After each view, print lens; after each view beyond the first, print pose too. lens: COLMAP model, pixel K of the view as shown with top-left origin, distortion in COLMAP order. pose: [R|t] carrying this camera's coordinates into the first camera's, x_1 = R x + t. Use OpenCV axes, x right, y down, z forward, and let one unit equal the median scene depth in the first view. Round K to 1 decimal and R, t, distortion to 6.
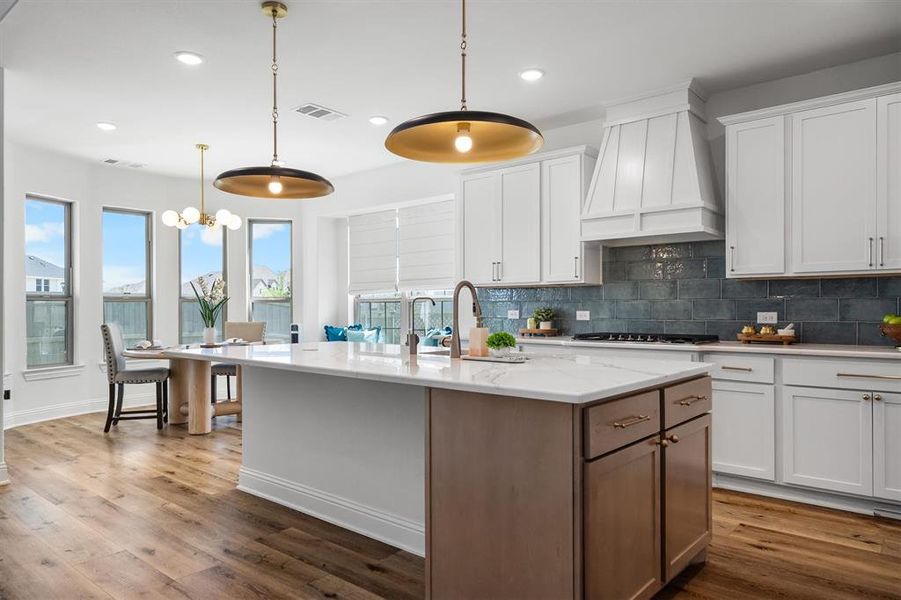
lens RADIAL K [[616.6, 0, 452.2], [0, 616.6, 307.6], [0, 0, 1]] dist [0.001896, -0.000109]
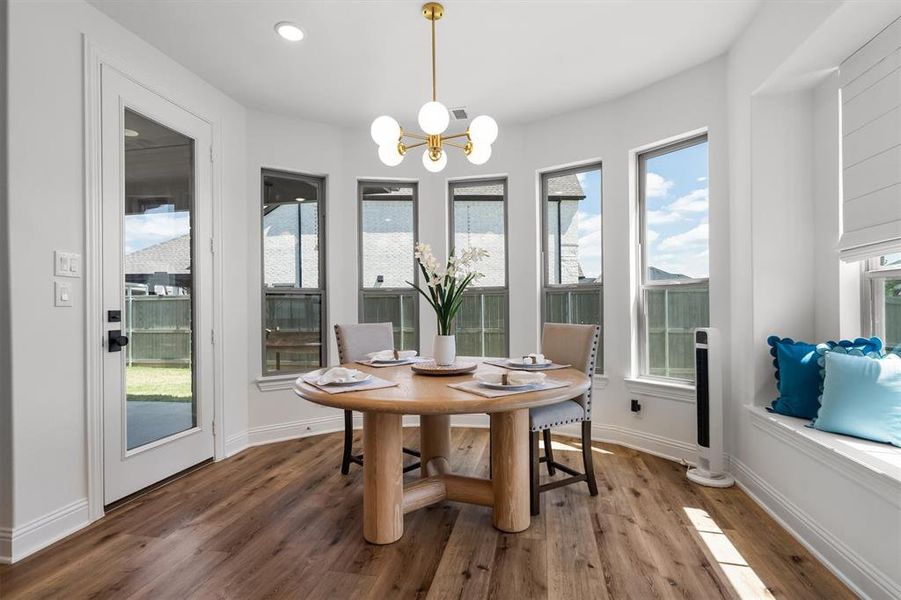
lens RADIAL K [[427.7, 0, 452.2], [0, 427.7, 307.6], [0, 0, 1]] dist [-0.005671, 0.001268]
pose [[0.481024, -0.002242, -0.876704, -0.048860], [0.010735, 0.999937, 0.003333, 0.005720], [0.876641, -0.011015, 0.481018, 0.664985]]
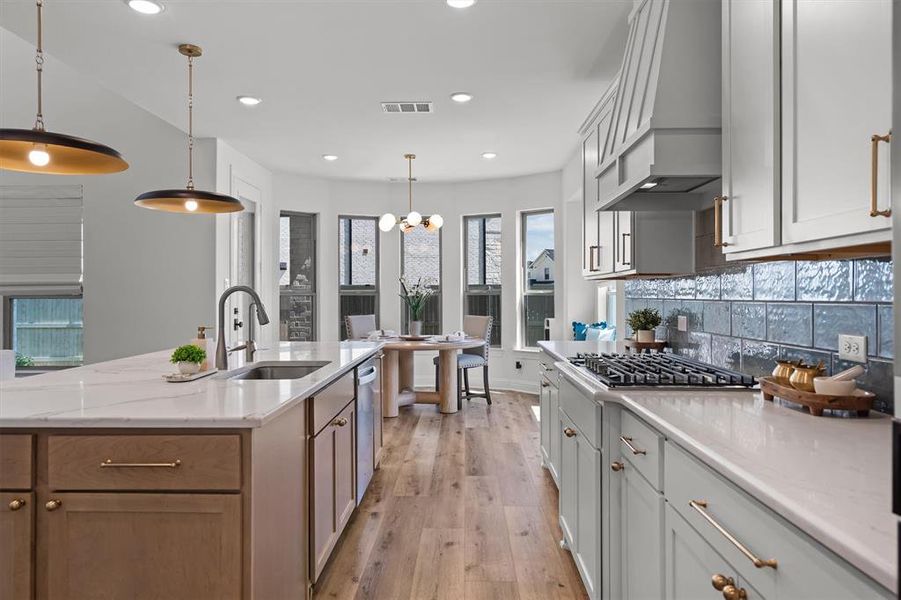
lens RADIAL K [[616.6, 0, 425.5], [0, 616.6, 294.7], [0, 0, 1]] dist [0.001896, -0.000109]
pose [[0.599929, -0.001518, -0.800052, 0.392077], [0.004631, 0.999988, 0.001575, -0.012704], [0.800040, -0.004649, 0.599929, 0.291469]]
